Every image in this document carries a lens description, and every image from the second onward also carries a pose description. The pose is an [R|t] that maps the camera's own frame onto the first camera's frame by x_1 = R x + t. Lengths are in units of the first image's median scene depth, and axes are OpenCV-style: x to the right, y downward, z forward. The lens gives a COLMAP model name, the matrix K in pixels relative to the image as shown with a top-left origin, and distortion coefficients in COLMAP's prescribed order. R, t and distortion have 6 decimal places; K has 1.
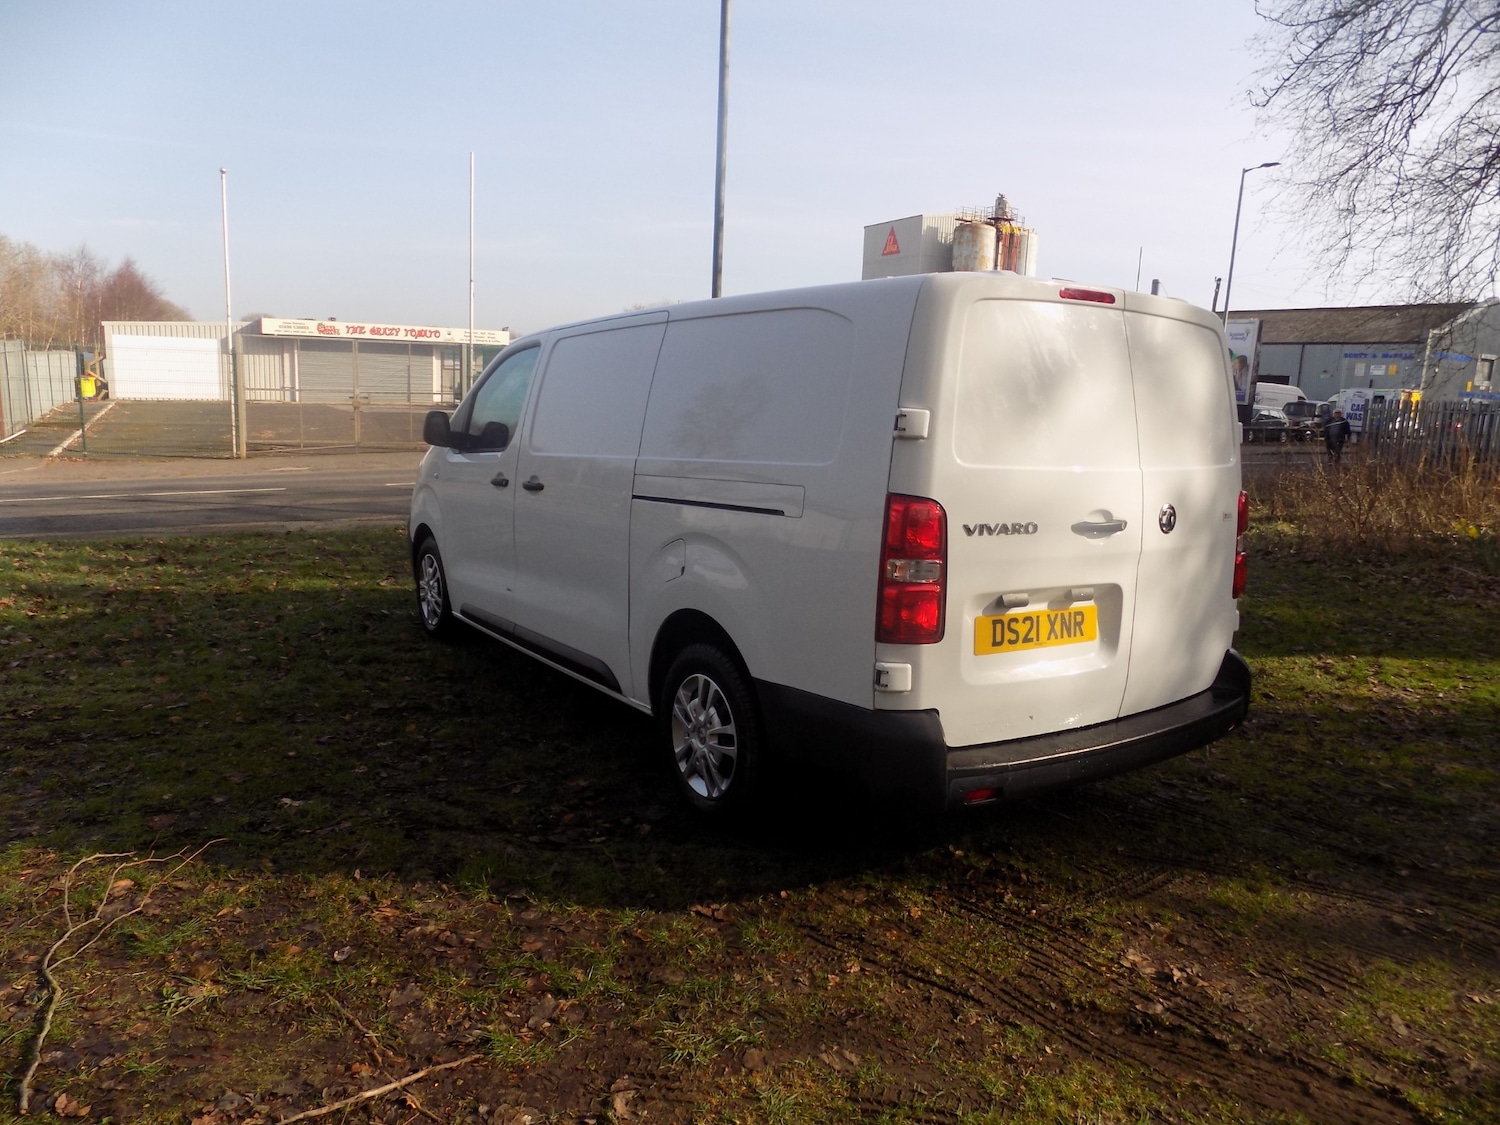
lens RADIAL K [[1026.7, 0, 752.8], [0, 1026.7, 582.6], [0, 0, 1]] dist [-0.081207, 0.086939]
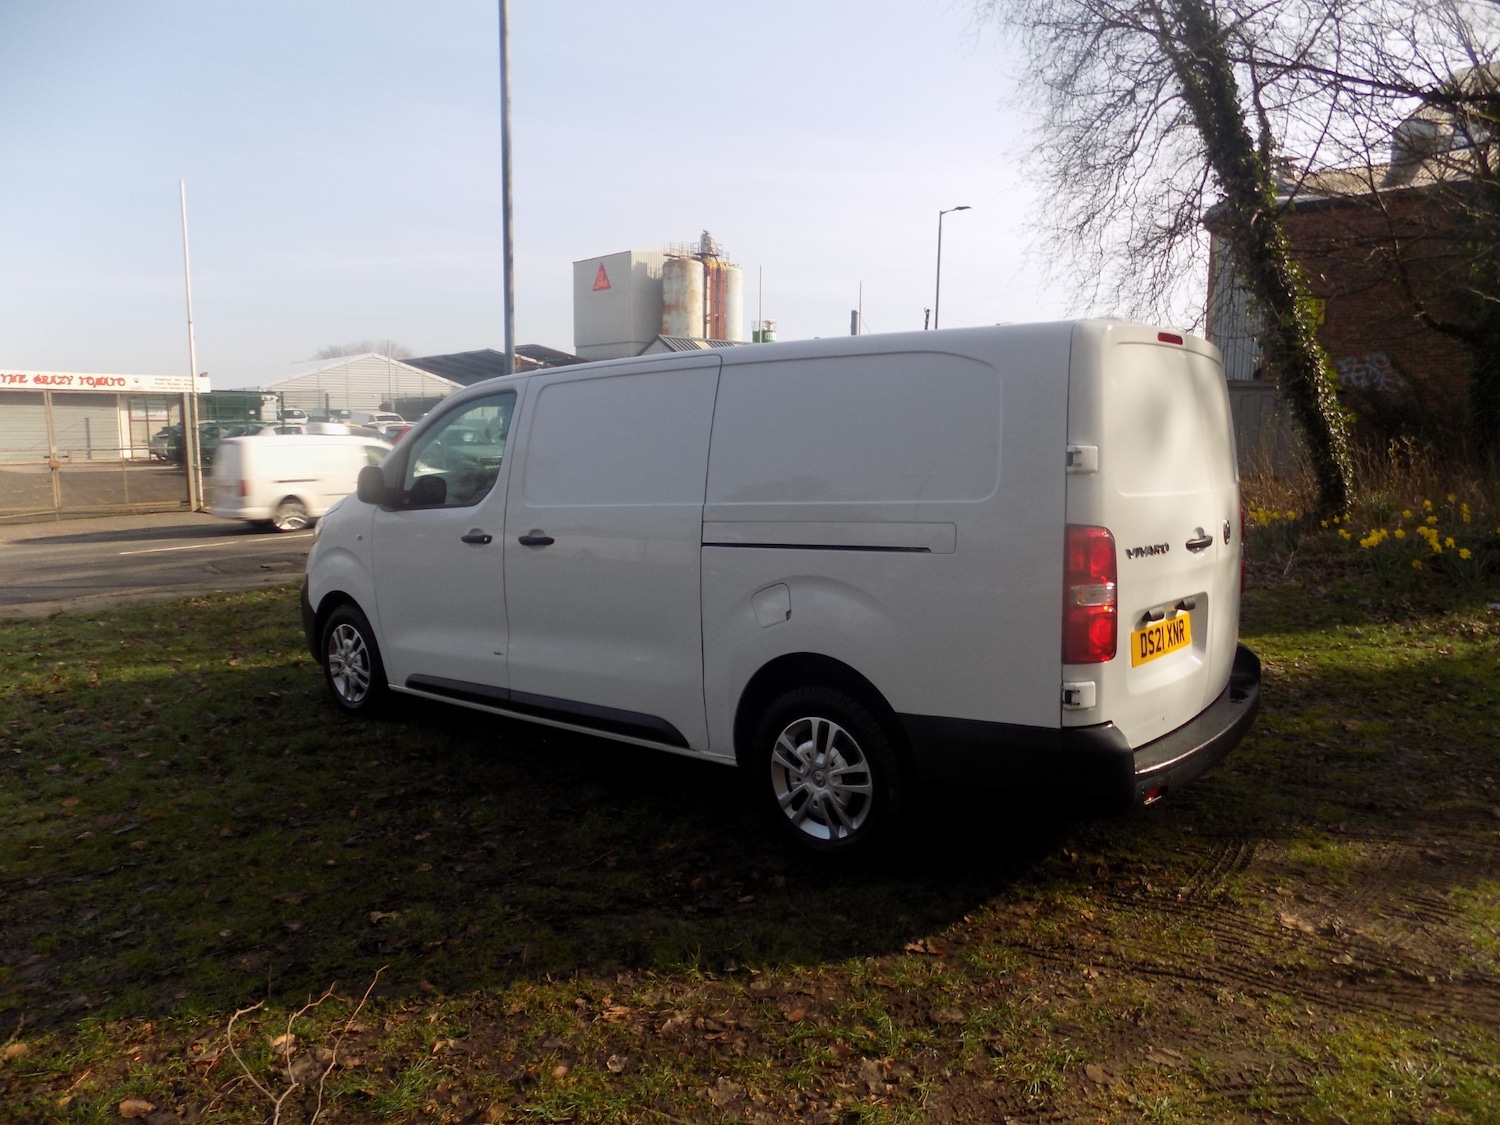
lens RADIAL K [[1026.7, 0, 752.8], [0, 1026.7, 582.6], [0, 0, 1]] dist [-0.081207, 0.086939]
pose [[0.958698, -0.079918, 0.272968, -0.374974], [0.088483, 0.995893, -0.019189, -0.027744], [-0.270314, 0.042550, 0.961832, 0.050851]]
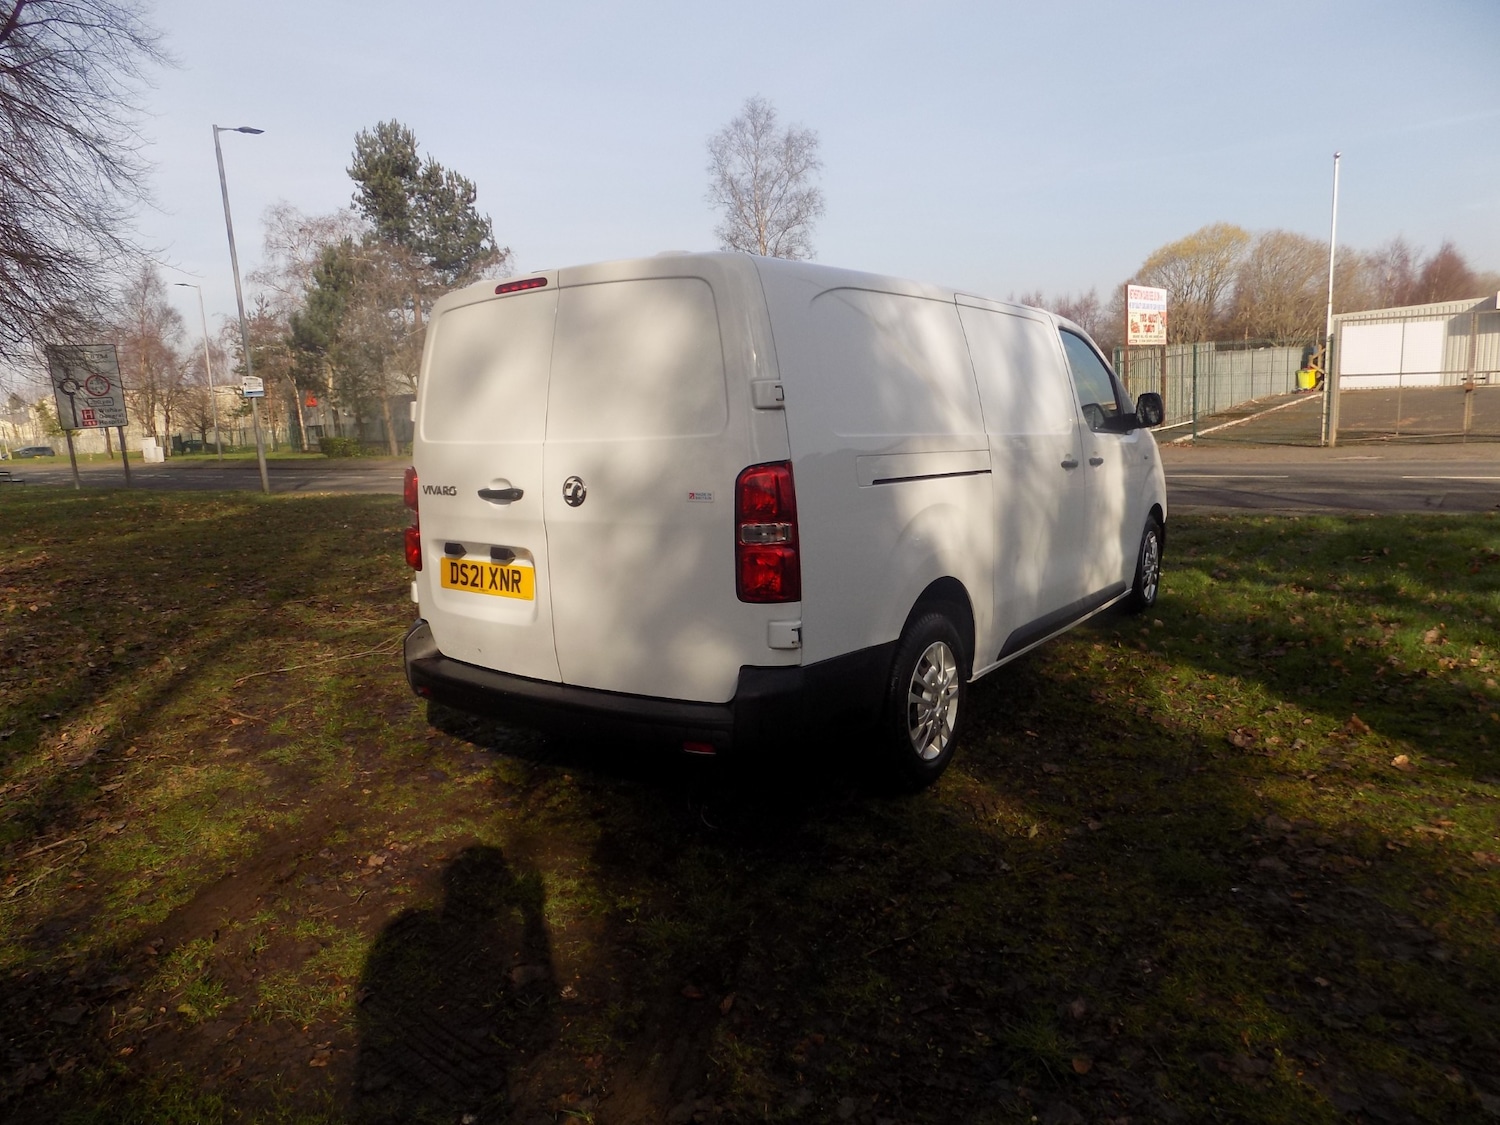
lens RADIAL K [[1013.5, 0, 750.1], [0, 1013.5, 604.9], [0, 0, 1]] dist [-0.082085, 0.076872]
pose [[0.363088, 0.143922, -0.920572, 1.255264], [-0.112722, 0.987527, 0.109930, -0.074101], [0.924911, 0.063854, 0.374782, 0.721565]]
